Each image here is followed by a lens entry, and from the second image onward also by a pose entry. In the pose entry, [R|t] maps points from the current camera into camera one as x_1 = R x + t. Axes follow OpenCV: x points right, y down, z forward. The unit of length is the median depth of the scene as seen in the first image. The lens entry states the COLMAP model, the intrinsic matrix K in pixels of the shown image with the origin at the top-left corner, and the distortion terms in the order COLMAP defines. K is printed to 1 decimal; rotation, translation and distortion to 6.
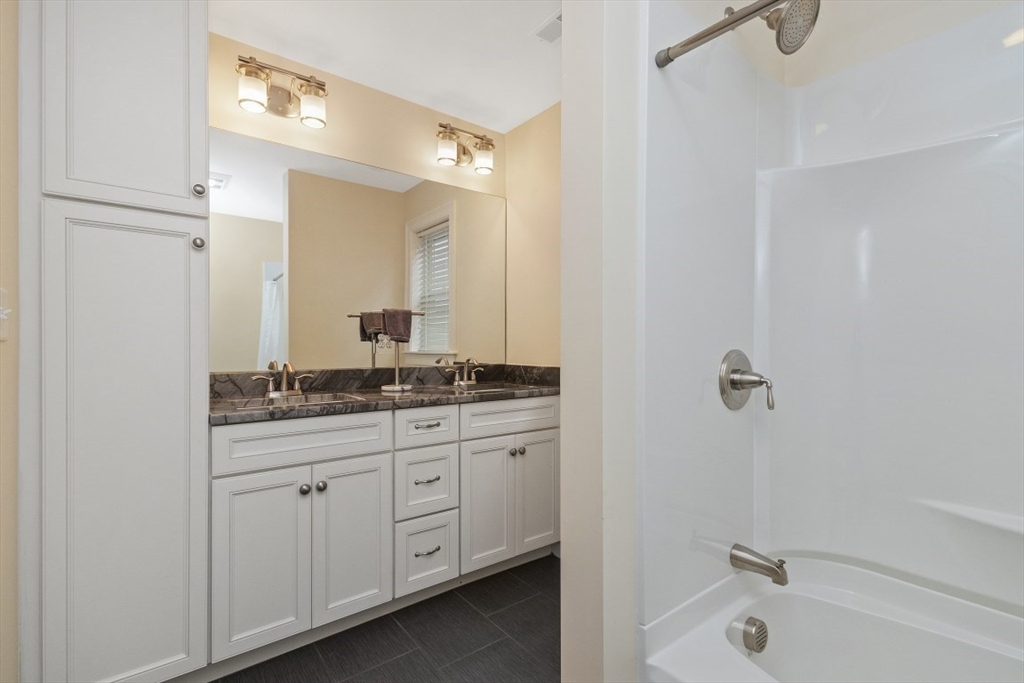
lens RADIAL K [[487.9, 0, 514.7], [0, 487.9, 347.8], [0, 0, 1]] dist [0.002859, 0.000526]
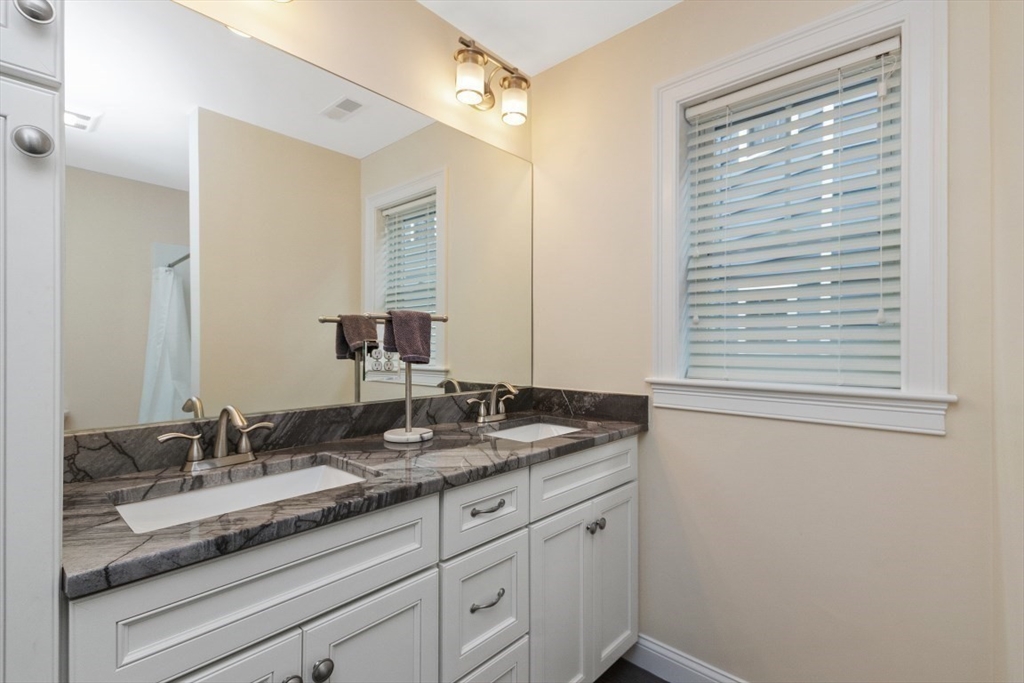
lens RADIAL K [[492.7, 0, 522.0], [0, 492.7, 343.2], [0, 0, 1]] dist [0.015918, -0.000350]
pose [[0.983501, 0.001079, 0.180900, -0.209300], [0.000744, 0.999950, -0.010008, -0.030874], [-0.180902, 0.009978, 0.983451, 0.335906]]
